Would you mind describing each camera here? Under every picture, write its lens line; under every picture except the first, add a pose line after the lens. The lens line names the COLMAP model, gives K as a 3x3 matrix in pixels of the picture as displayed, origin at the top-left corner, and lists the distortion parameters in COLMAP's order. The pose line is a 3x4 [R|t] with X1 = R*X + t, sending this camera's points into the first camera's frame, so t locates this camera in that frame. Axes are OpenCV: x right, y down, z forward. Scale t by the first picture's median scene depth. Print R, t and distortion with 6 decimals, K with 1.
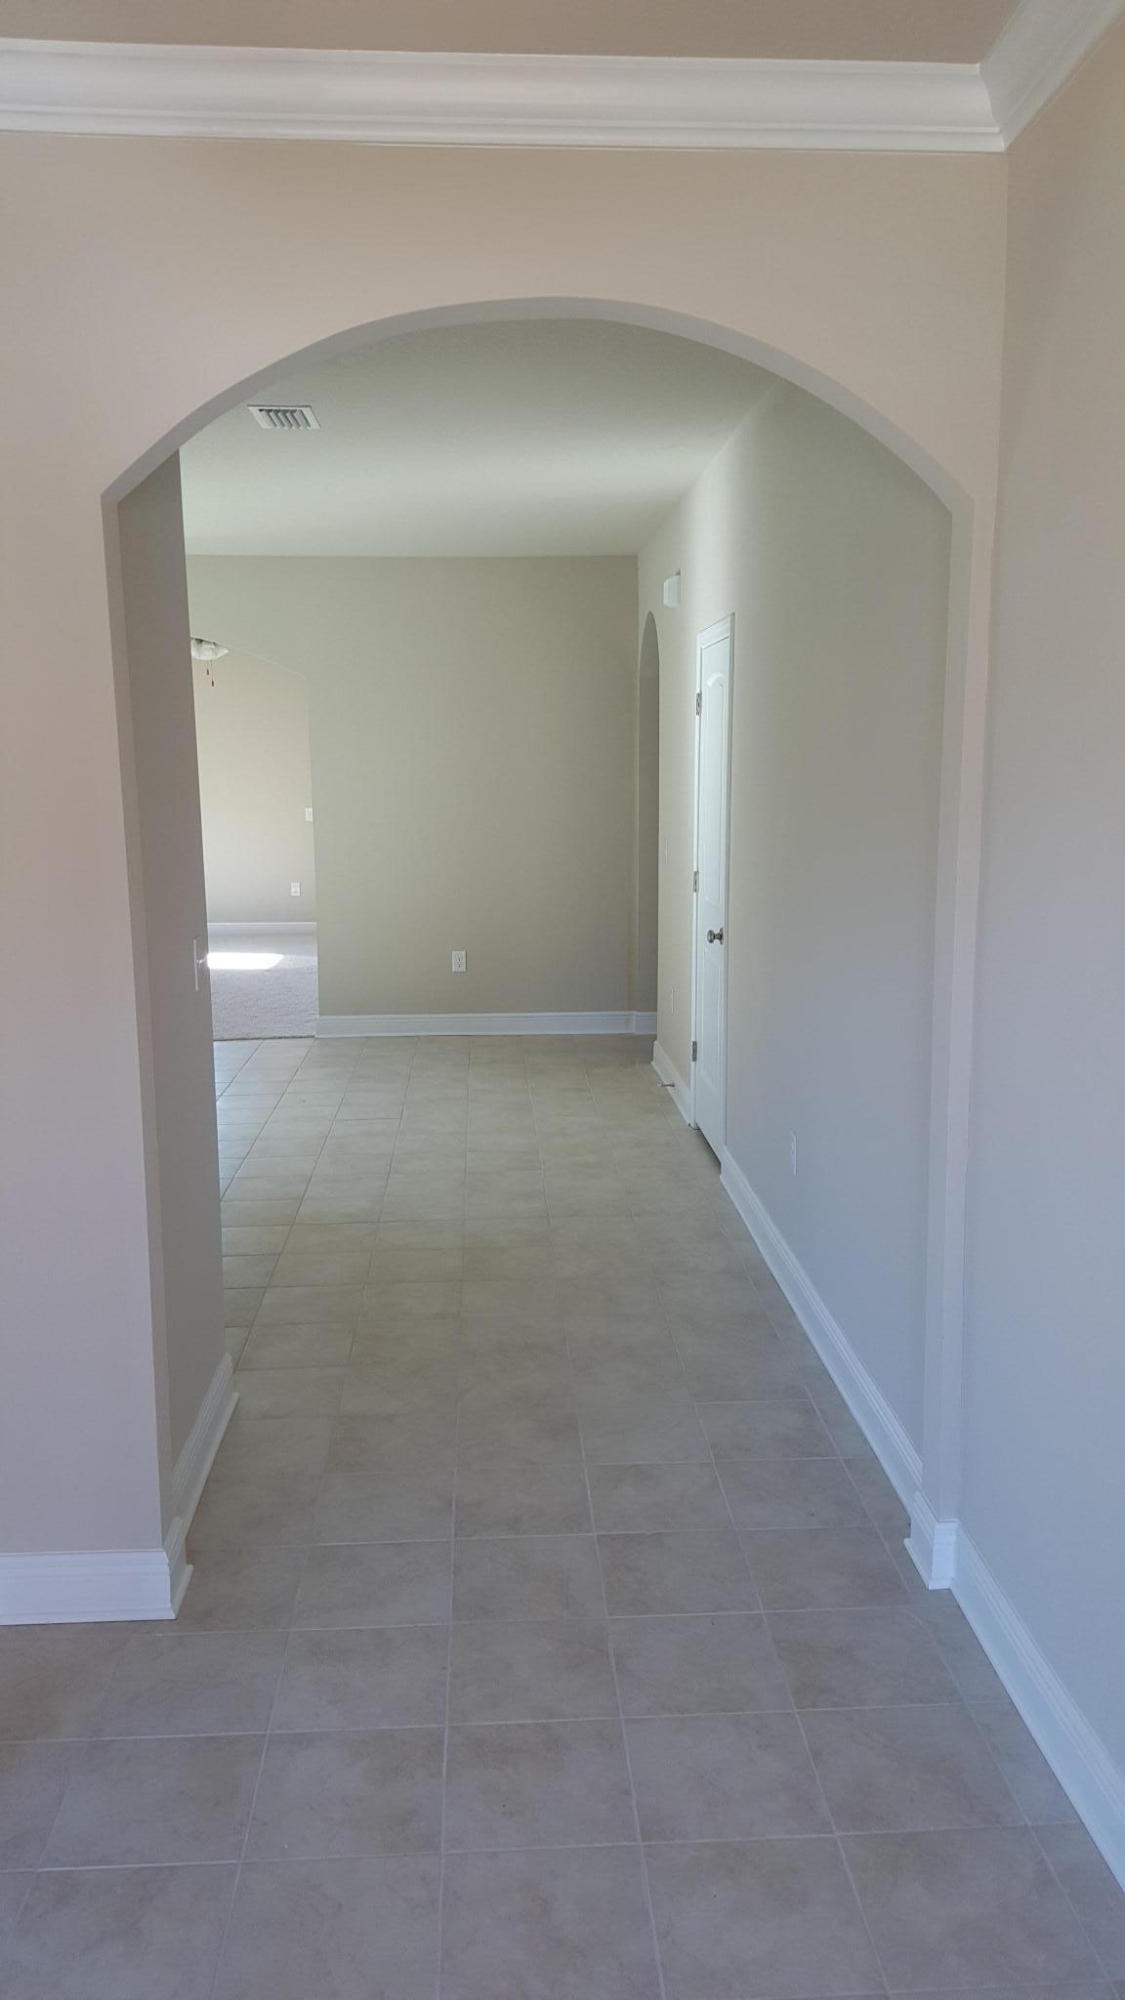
lens RADIAL K [[1464.5, 0, 567.2], [0, 1464.5, 1001.6], [0, 0, 1]] dist [0.148254, -0.227686]
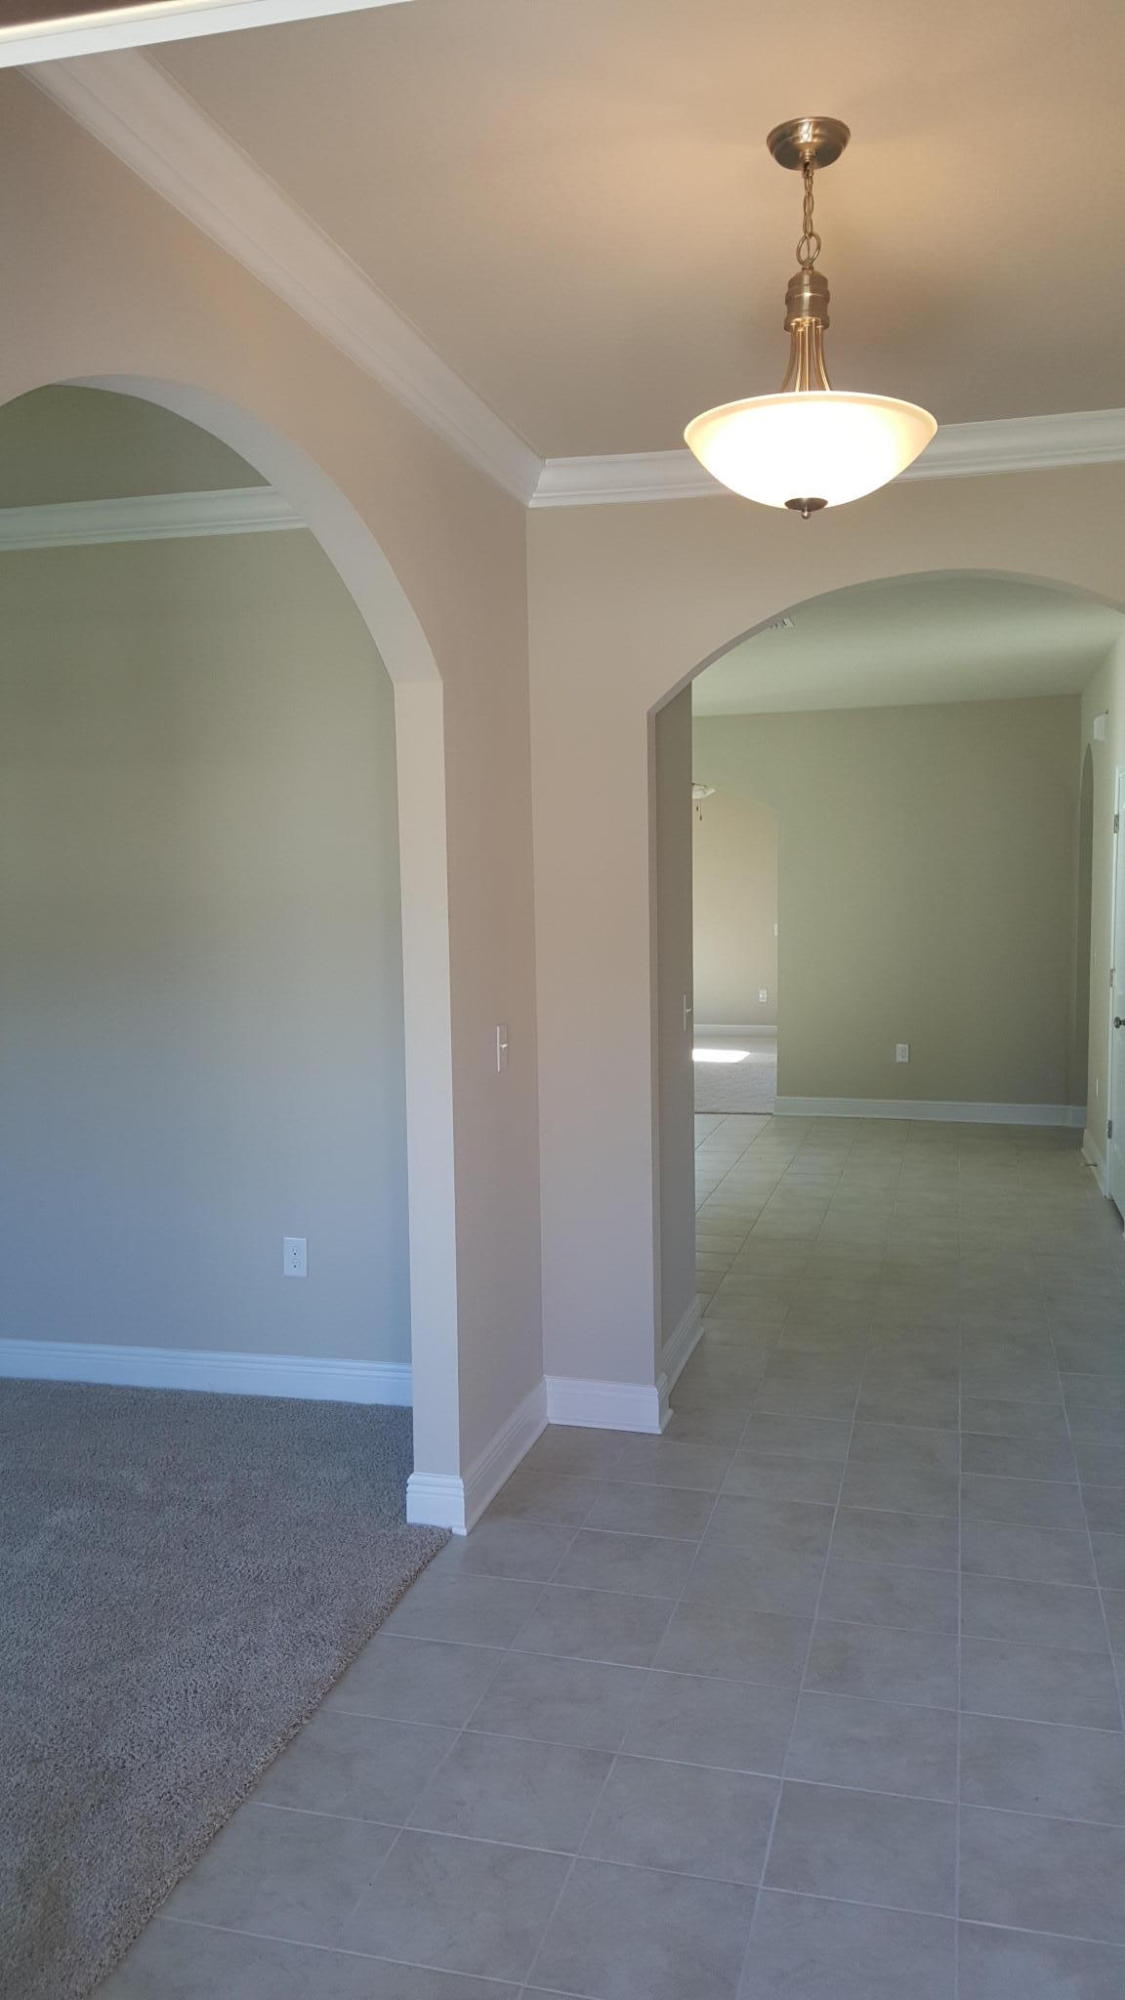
lens RADIAL K [[1464.5, 0, 567.2], [0, 1464.5, 1001.6], [0, 0, 1]] dist [0.148254, -0.227686]
pose [[0.949919, 0.019230, -0.311905, 0.055137], [-0.045015, 0.996116, -0.075679, 0.049663], [0.309238, 0.085930, 0.947095, -0.252426]]
